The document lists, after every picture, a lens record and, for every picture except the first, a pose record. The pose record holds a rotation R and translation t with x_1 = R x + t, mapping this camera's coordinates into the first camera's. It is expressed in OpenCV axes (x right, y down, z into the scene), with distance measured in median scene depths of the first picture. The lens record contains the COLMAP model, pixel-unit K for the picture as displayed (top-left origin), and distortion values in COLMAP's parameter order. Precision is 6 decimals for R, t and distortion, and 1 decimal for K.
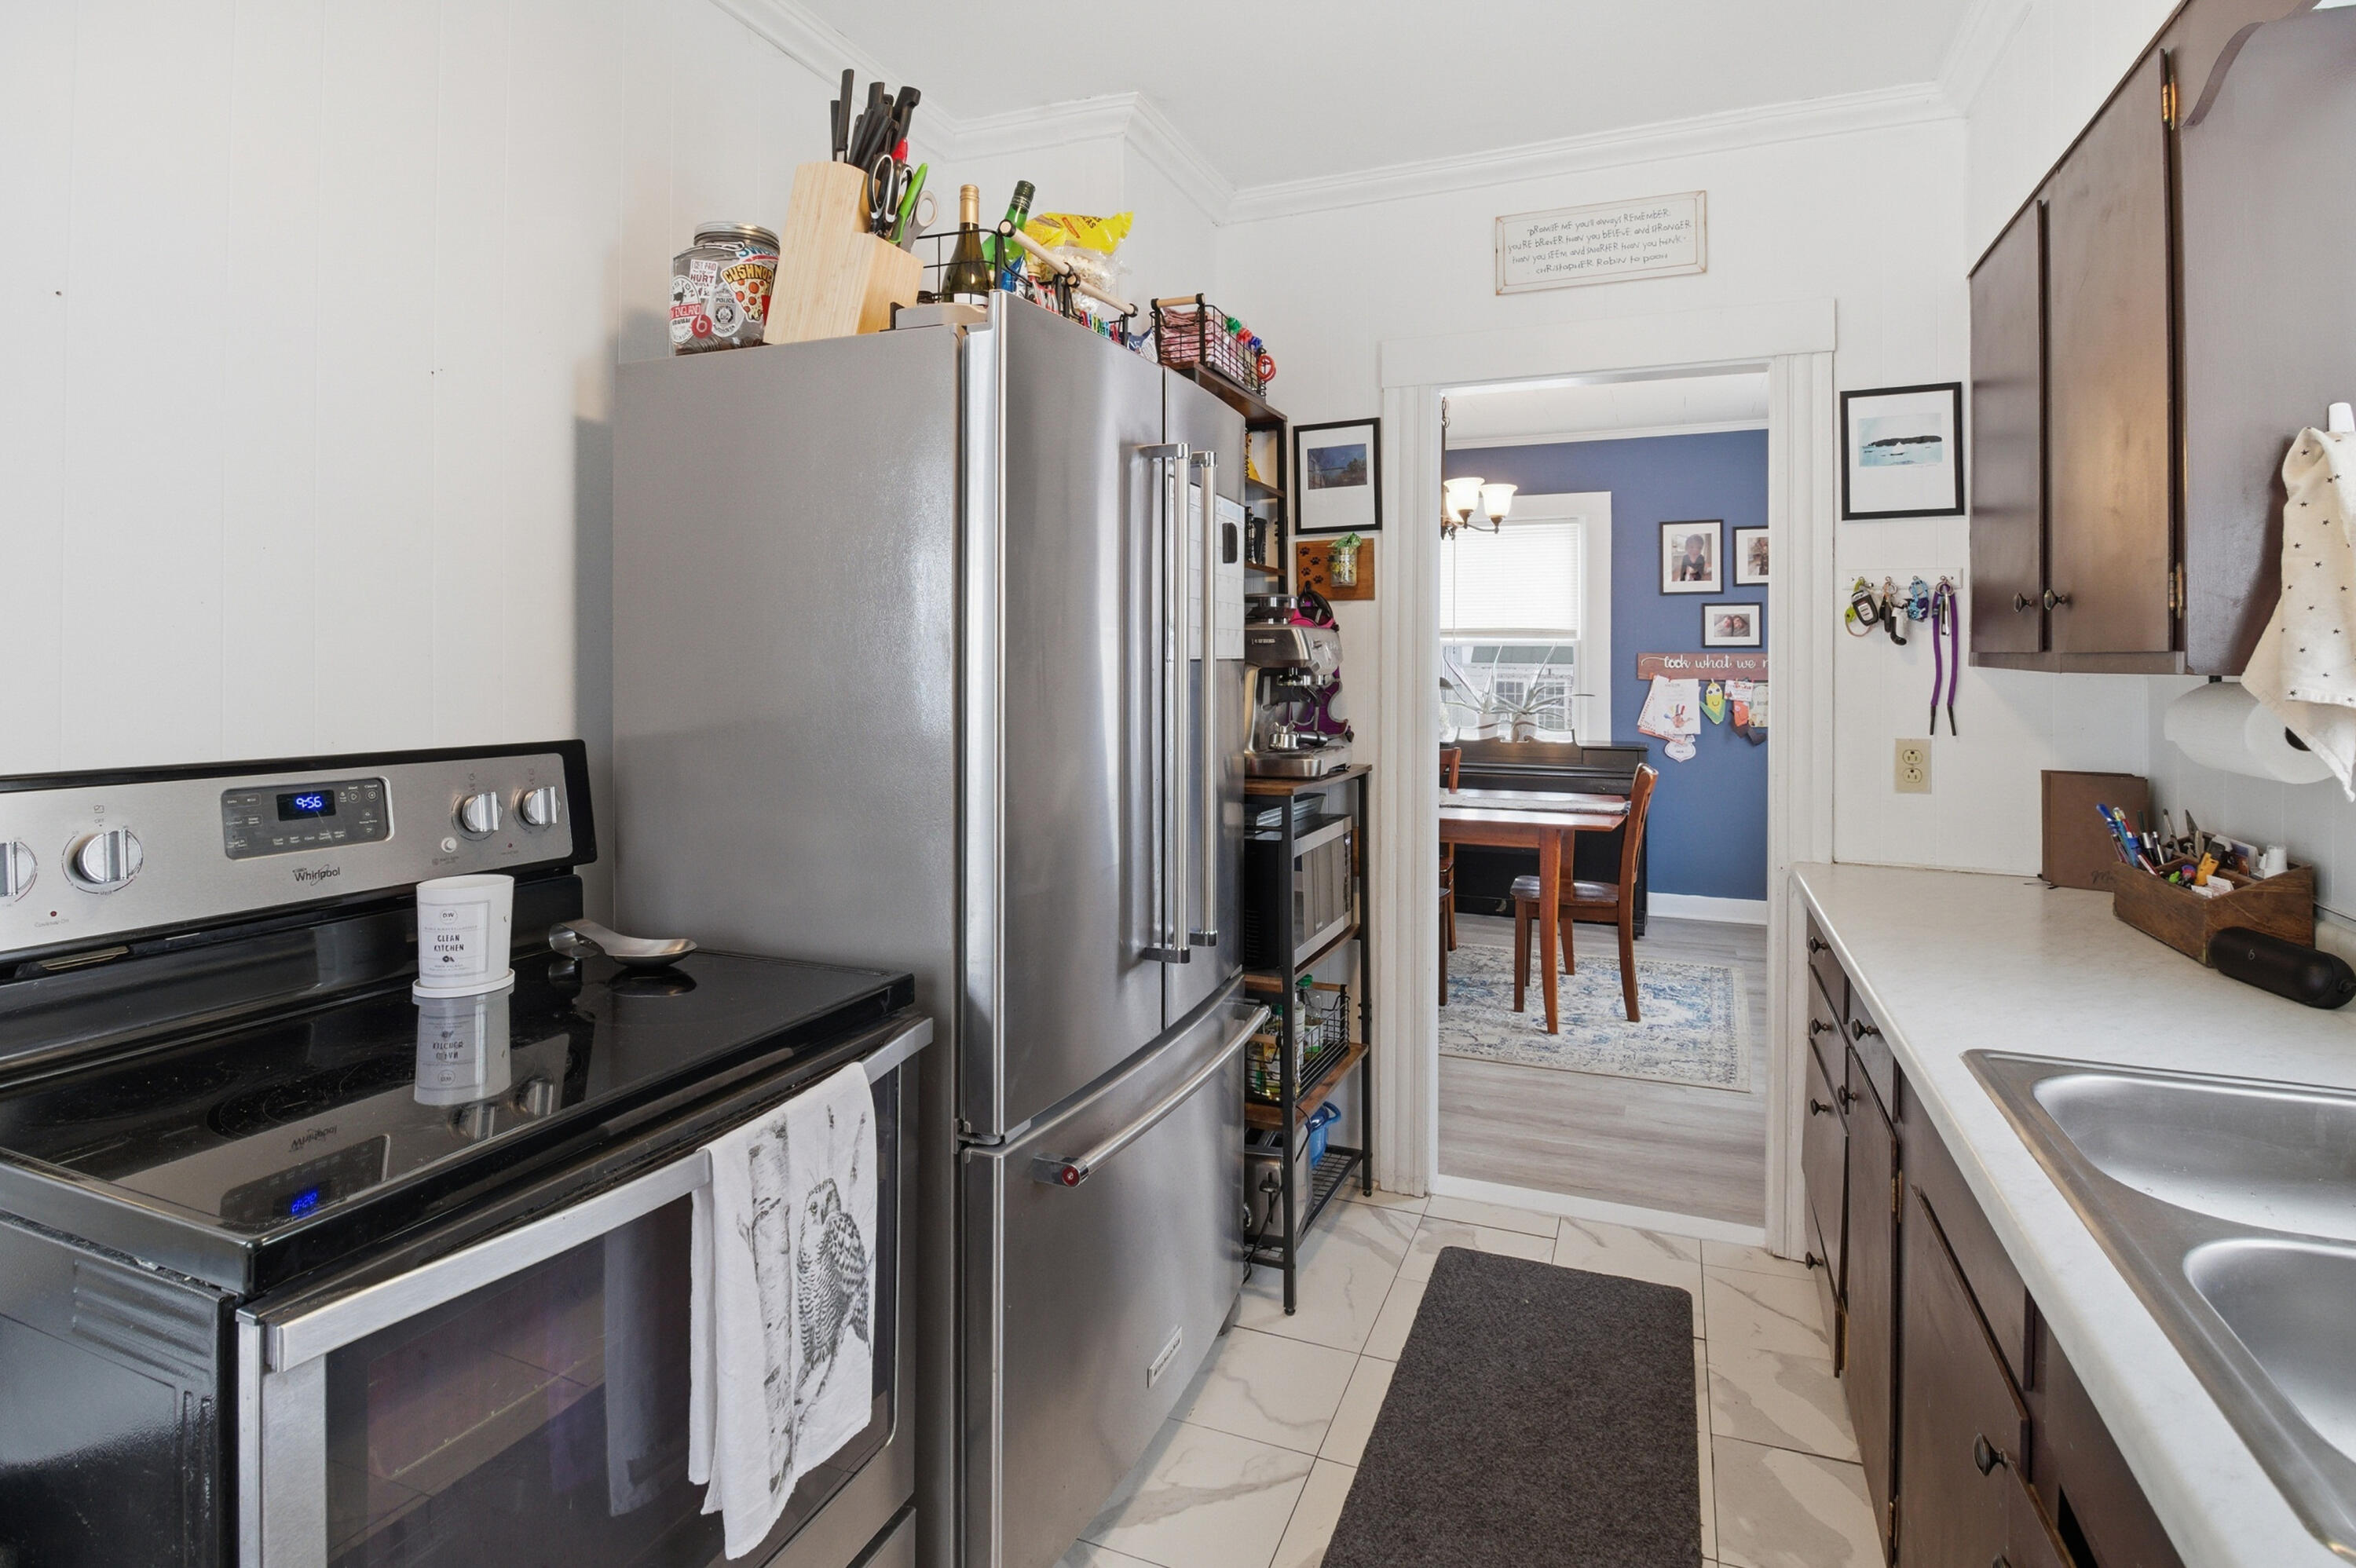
lens RADIAL K [[1200.7, 0, 1181.4], [0, 1200.7, 656.2], [0, 0, 1]] dist [0.000265, -0.017251]
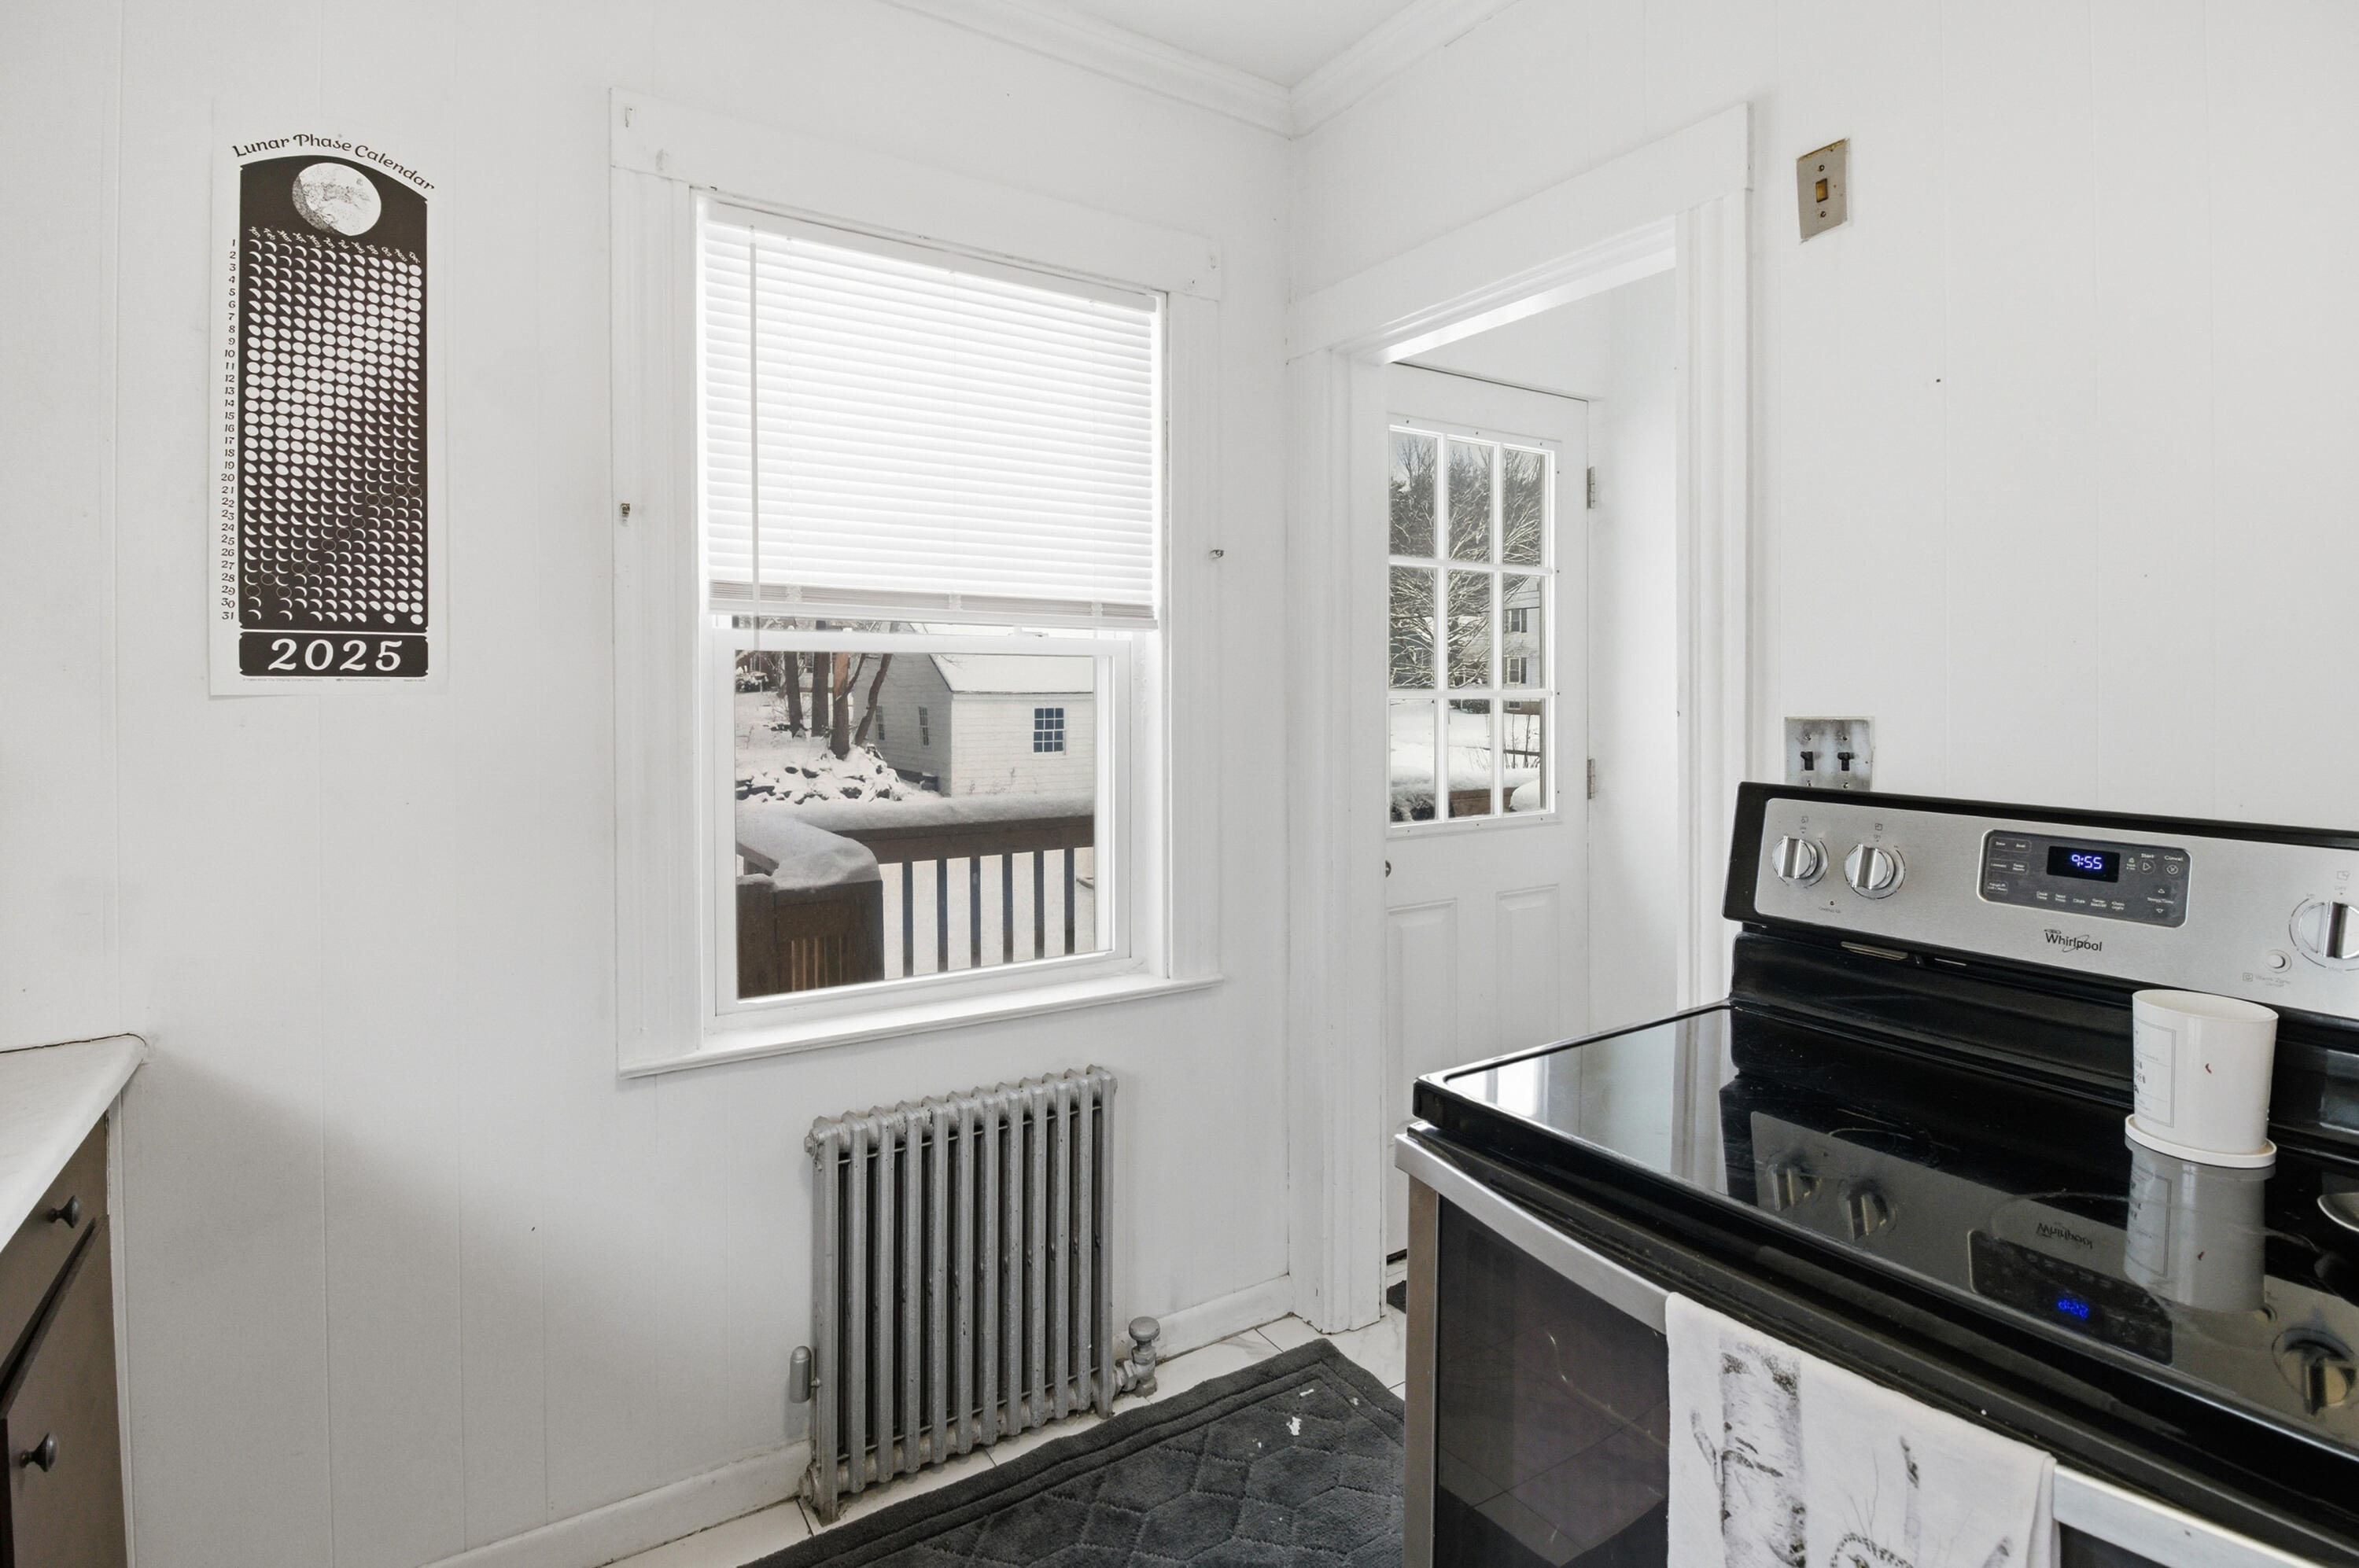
lens RADIAL K [[1130.8, 0, 1187.0], [0, 1130.8, 706.9], [0, 0, 1]] dist [0.000244, -0.014172]
pose [[-0.567693, 0.002088, -0.823238, 0.347022], [-0.006809, 0.999951, 0.007231, 0.006562], [0.823212, 0.009711, -0.567651, 0.957571]]
